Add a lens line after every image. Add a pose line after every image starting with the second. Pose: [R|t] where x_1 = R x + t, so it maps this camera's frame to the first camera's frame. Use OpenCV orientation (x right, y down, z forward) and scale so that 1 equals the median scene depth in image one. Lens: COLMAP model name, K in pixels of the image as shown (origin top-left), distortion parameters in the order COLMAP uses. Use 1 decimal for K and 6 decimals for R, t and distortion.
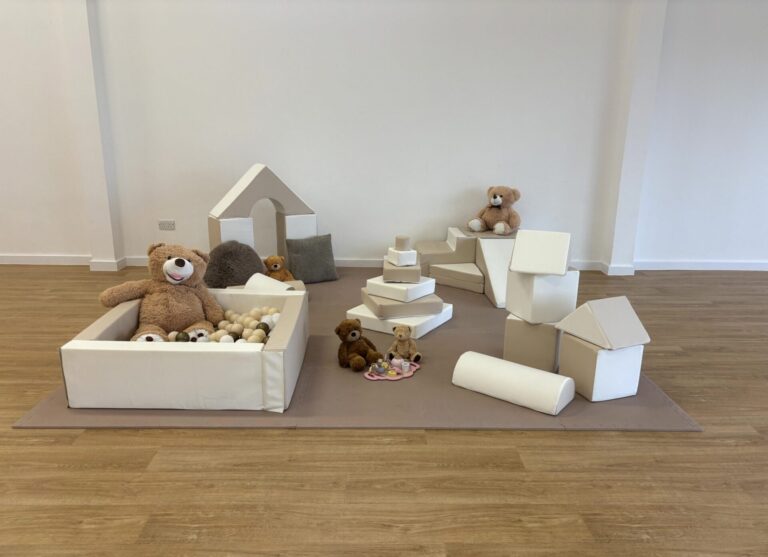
lens RADIAL K [[556.4, 0, 389.8], [0, 556.4, 279.3], [0, 0, 1]] dist [0.005058, 0.013834]
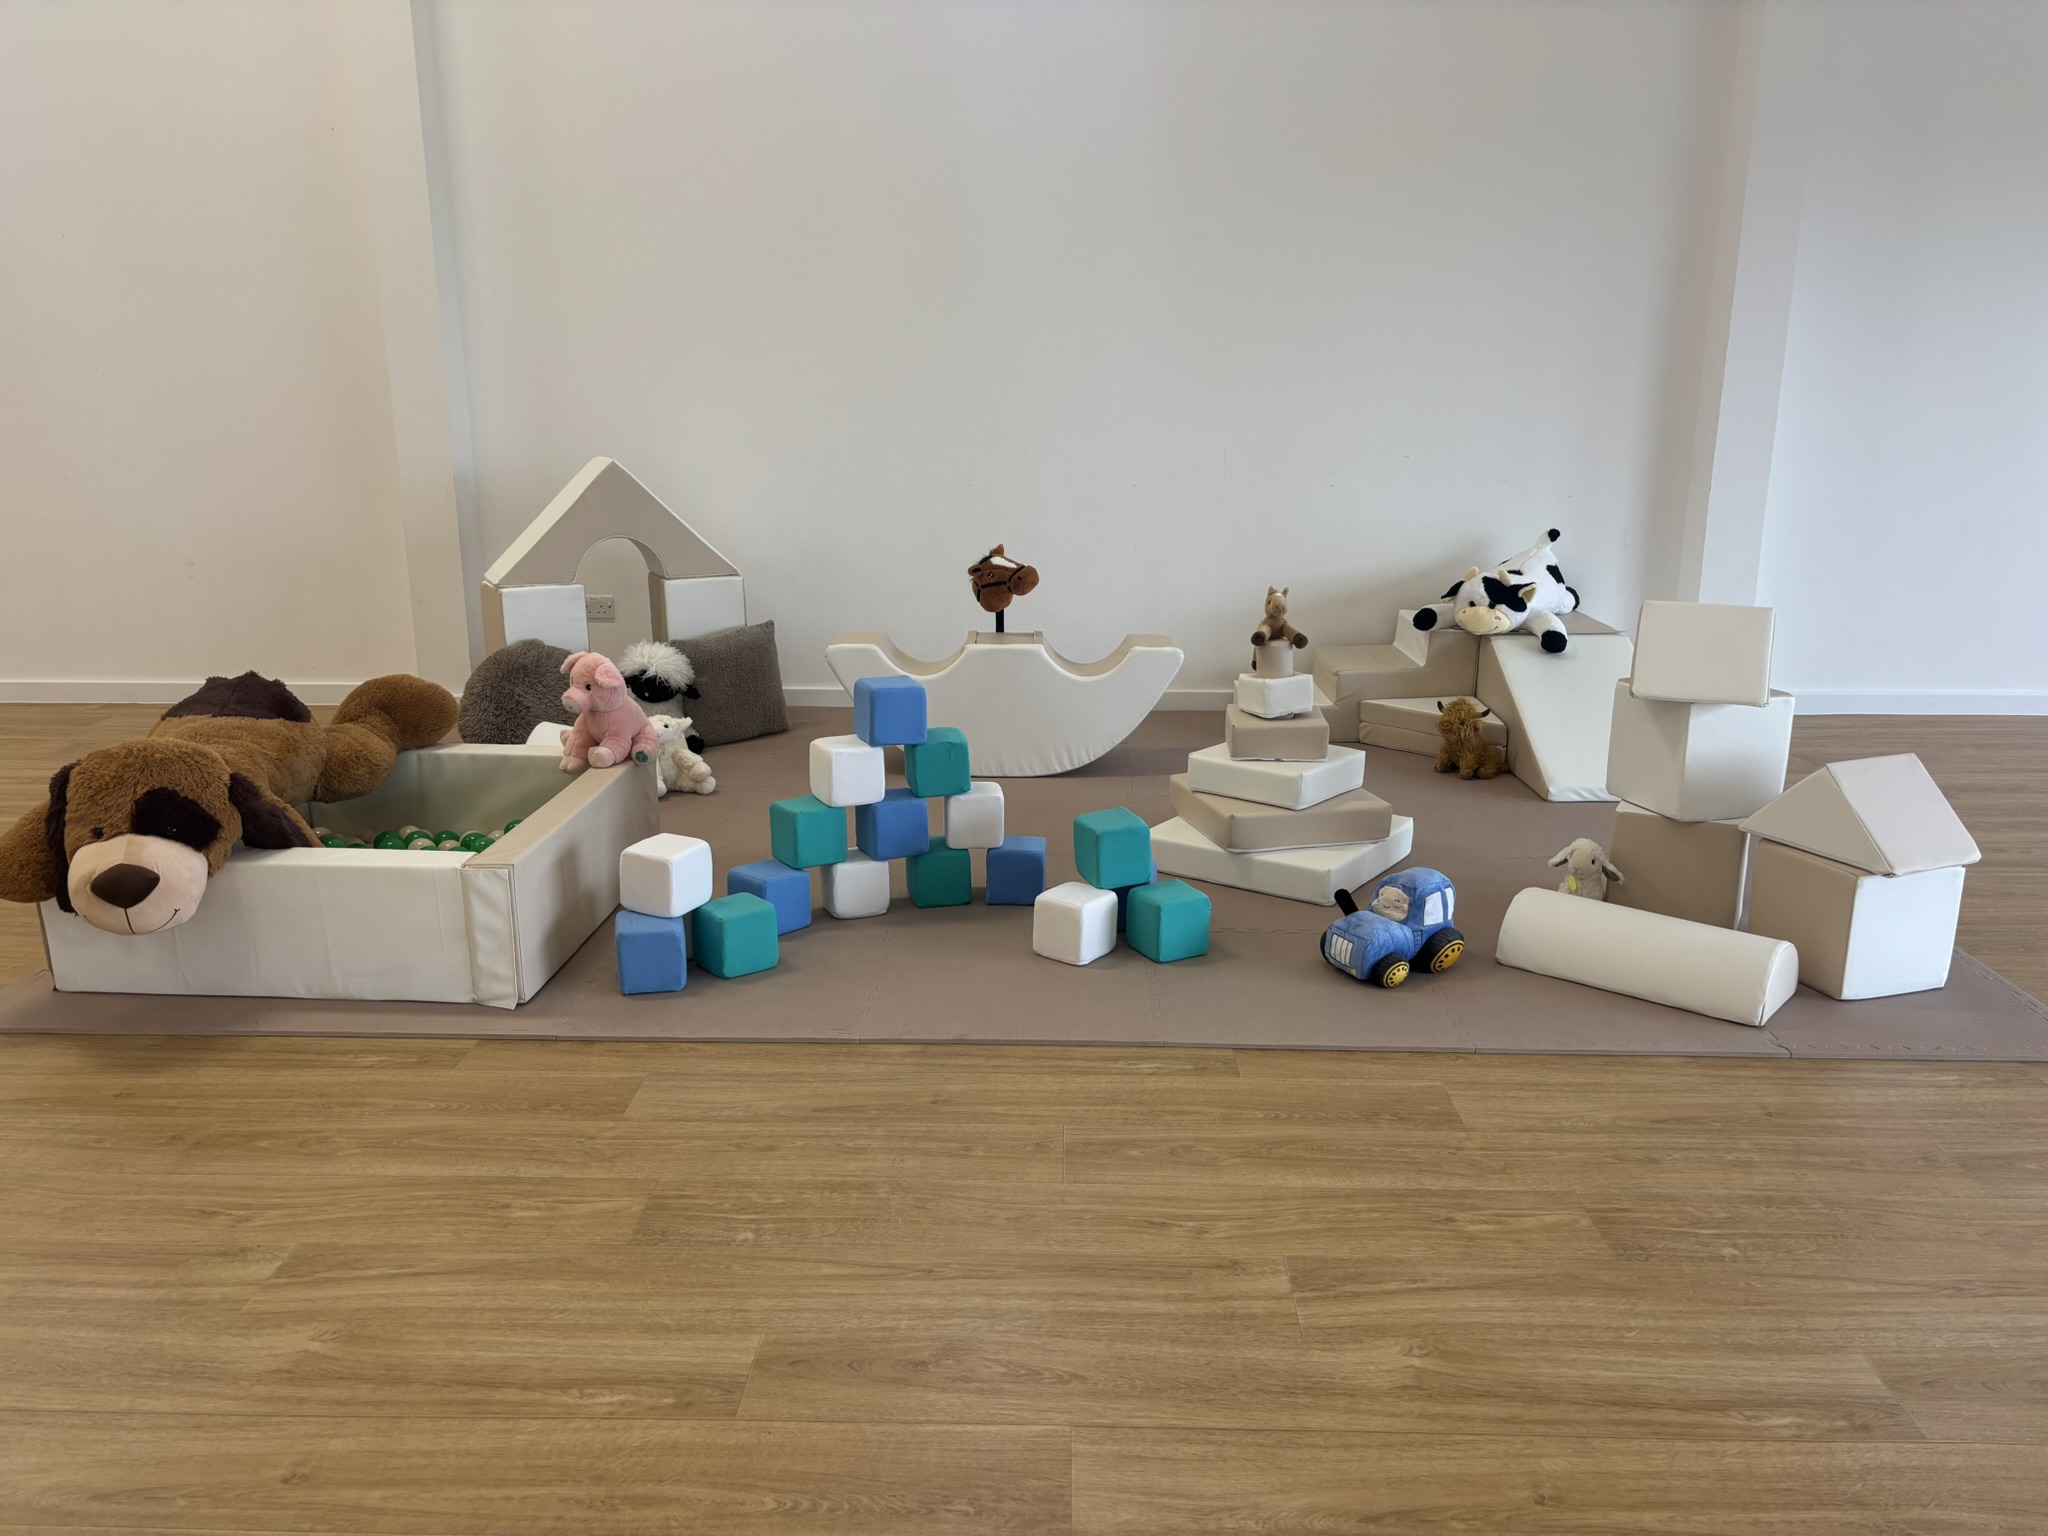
lens RADIAL K [[1485.8, 0, 1038.9], [0, 1485.8, 753.9], [0, 0, 1]] dist [0.005715, 0.005191]
pose [[0.998774, -0.000999, -0.049485, -0.038443], [0.000311, 0.999903, -0.013915, 0.064275], [0.049494, 0.013883, 0.998678, -0.216343]]
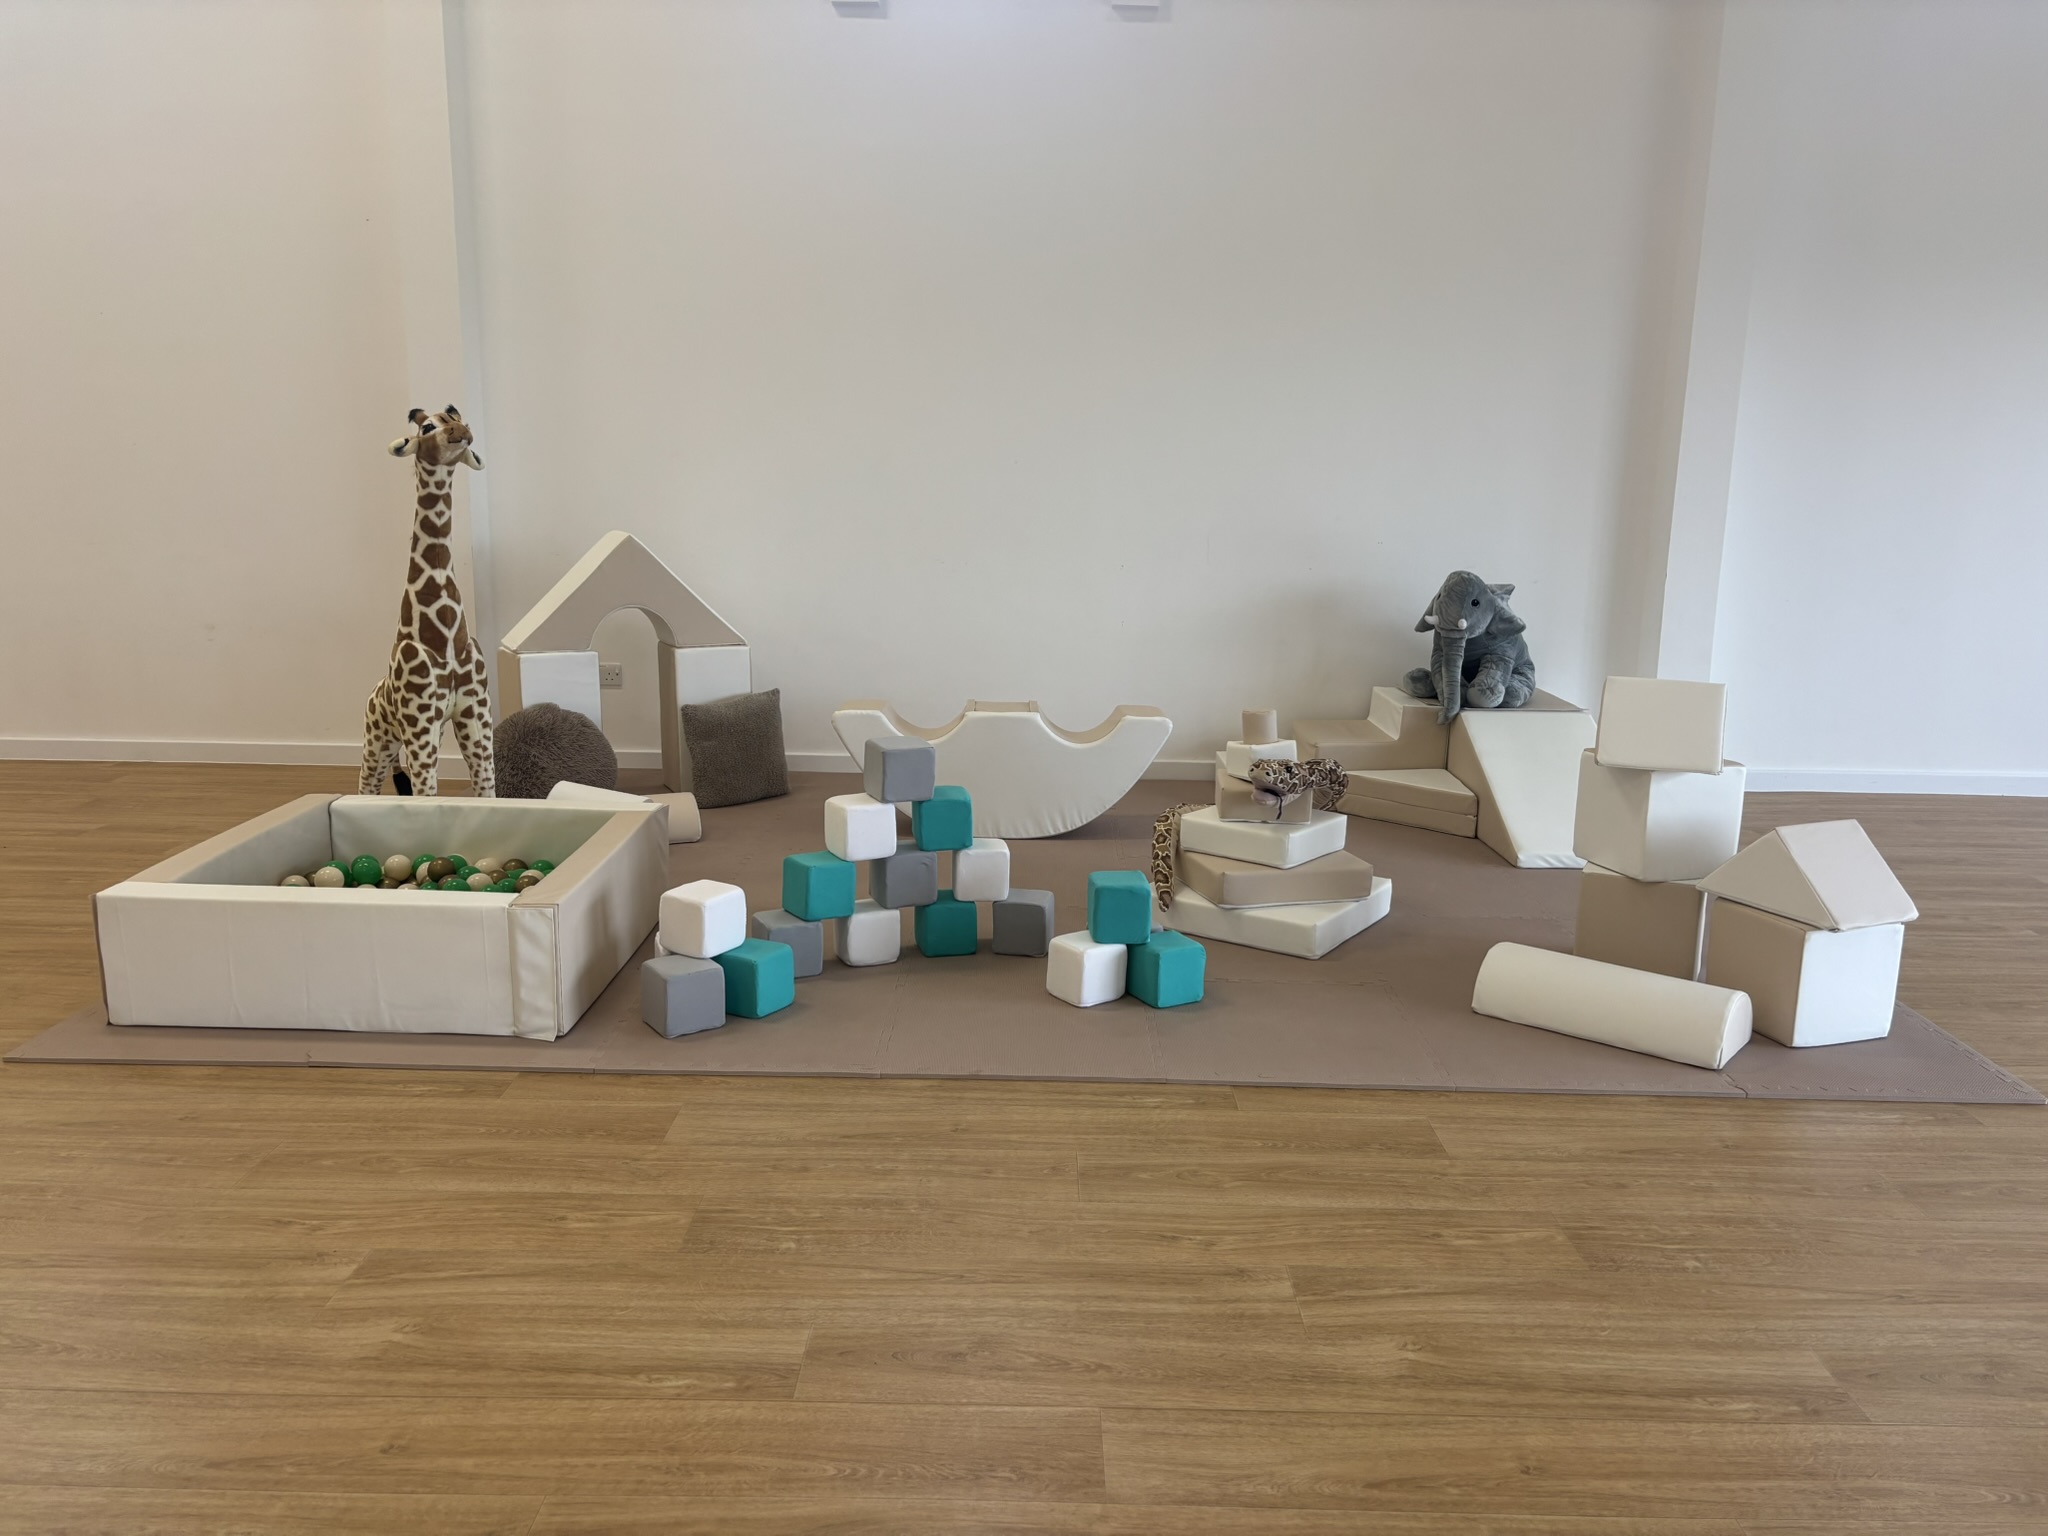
lens RADIAL K [[1485.8, 0, 1028.8], [0, 1485.8, 757.0], [0, 0, 1]] dist [0.005715, 0.005191]
pose [[0.999472, 0.009007, -0.031214, -0.084701], [-0.011062, 0.997739, -0.066296, 0.093298], [0.030546, 0.066606, 0.997312, -0.328326]]
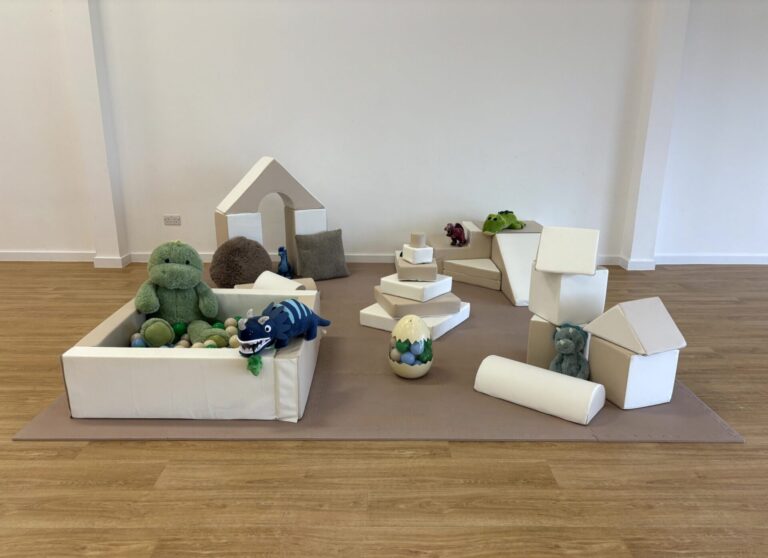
lens RADIAL K [[556.4, 0, 390.2], [0, 556.4, 277.7], [0, 0, 1]] dist [0.005058, 0.013834]
pose [[0.999963, -0.004057, -0.007626, -0.032133], [0.004169, 0.999883, 0.014749, -0.024837], [0.007565, -0.014780, 0.999862, 0.073155]]
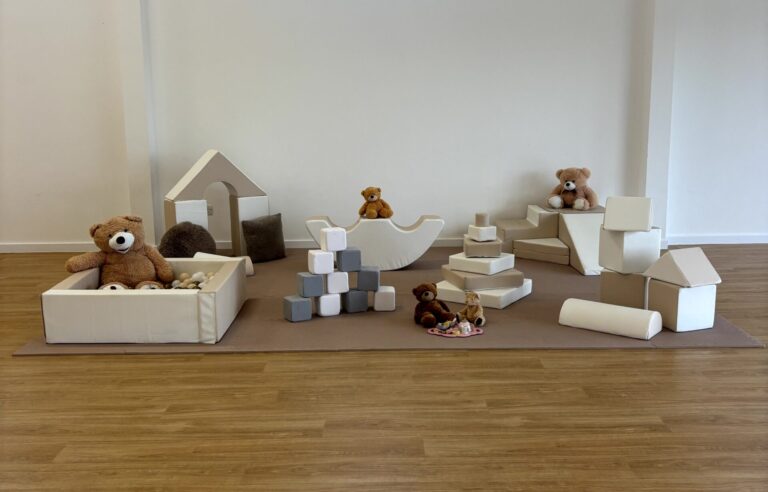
lens RADIAL K [[742.9, 0, 383.8], [0, 742.9, 248.2], [0, 0, 1]] dist [0.011909, 0.000000]
pose [[0.999498, -0.020765, -0.023941, -0.099007], [0.019041, 0.997355, -0.070144, 0.182318], [0.025334, 0.069653, 0.997250, -0.860657]]
